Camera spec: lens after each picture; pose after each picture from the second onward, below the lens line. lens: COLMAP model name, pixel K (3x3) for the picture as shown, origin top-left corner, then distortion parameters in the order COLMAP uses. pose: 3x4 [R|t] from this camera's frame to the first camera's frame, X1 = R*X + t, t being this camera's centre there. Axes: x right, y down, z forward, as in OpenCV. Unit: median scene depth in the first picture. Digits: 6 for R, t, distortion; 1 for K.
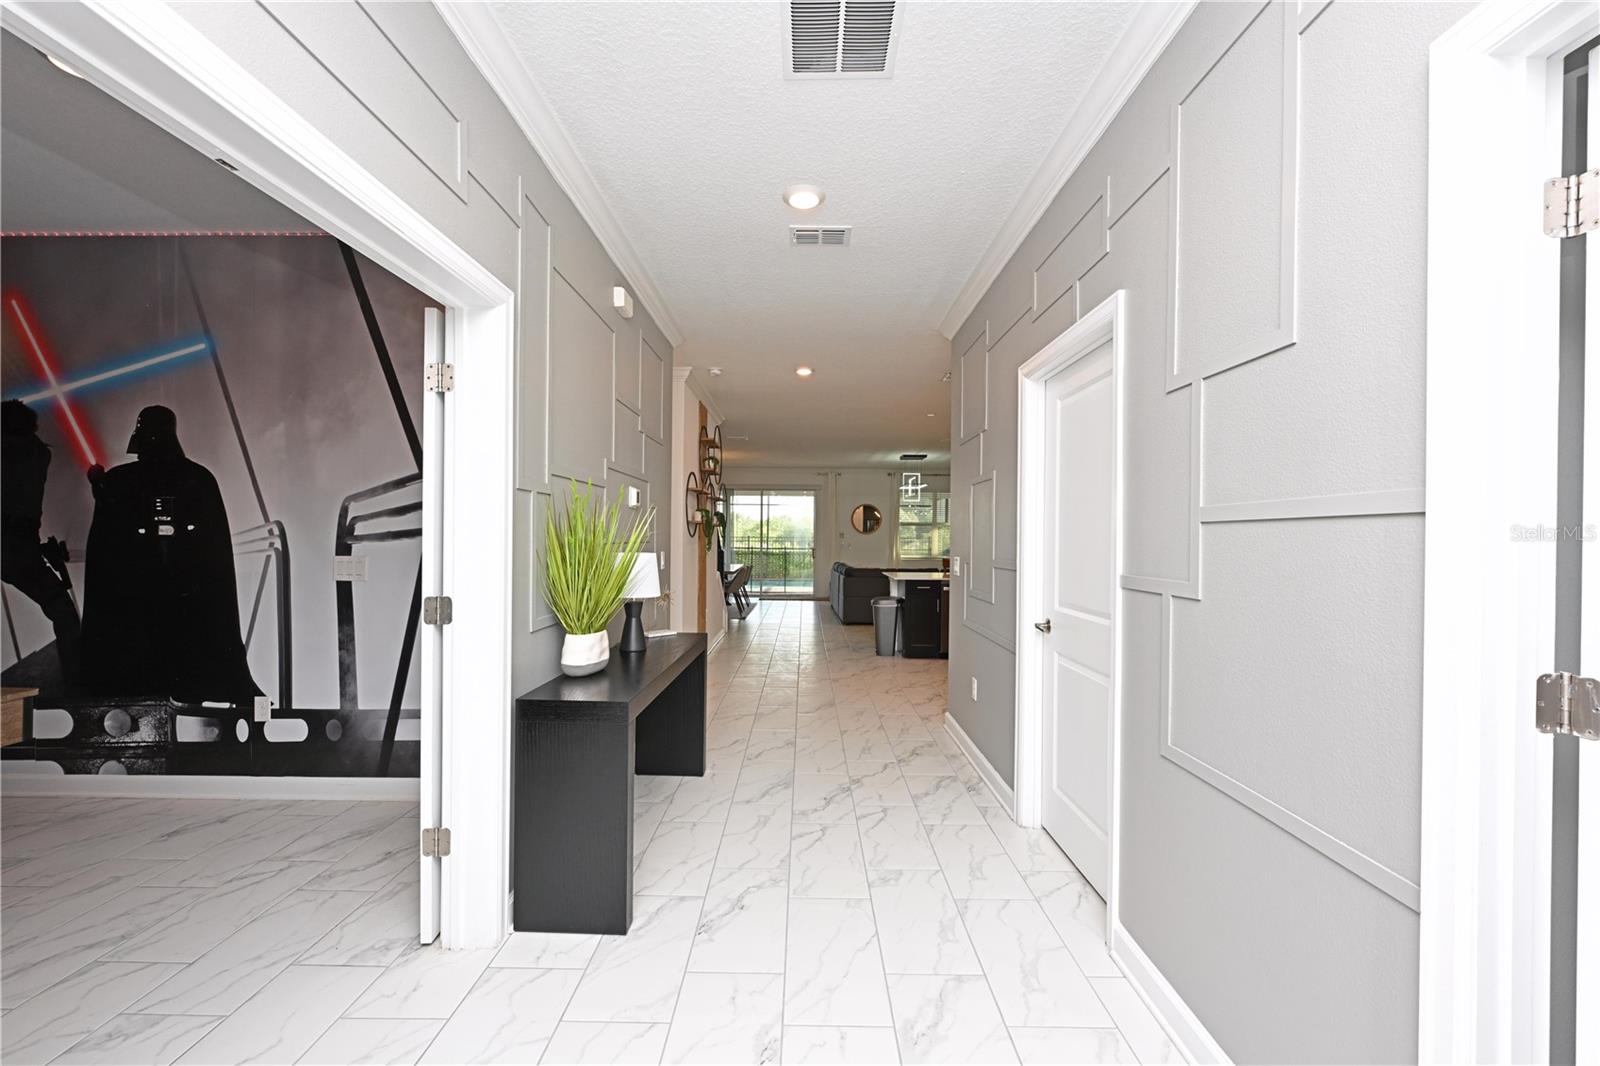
lens RADIAL K [[638.2, 0, 808.5], [0, 638.2, 537.8], [0, 0, 1]] dist [0.002477, -0.000234]
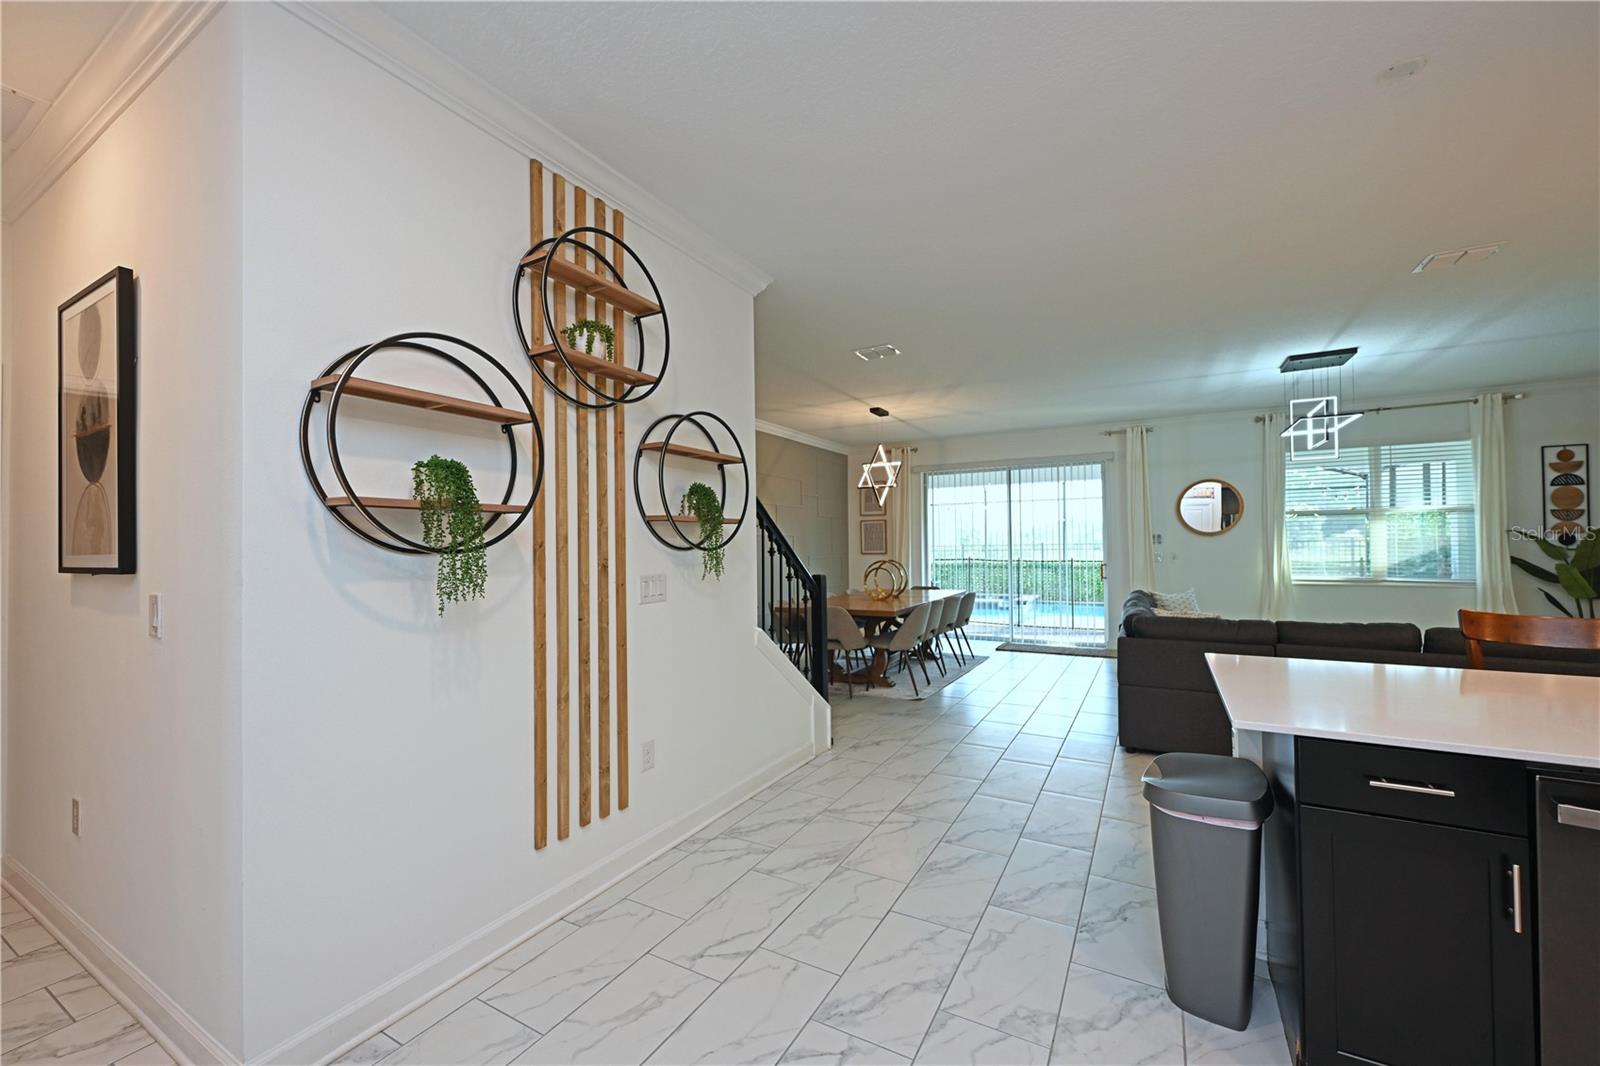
lens RADIAL K [[638.2, 0, 796.5], [0, 638.2, 539.3], [0, 0, 1]] dist [0.002477, -0.000234]
pose [[0.867567, -0.025000, -0.496691, 0.055992], [0.020904, 0.999686, -0.013805, -0.001774], [0.496881, 0.001594, 0.867818, 0.358940]]
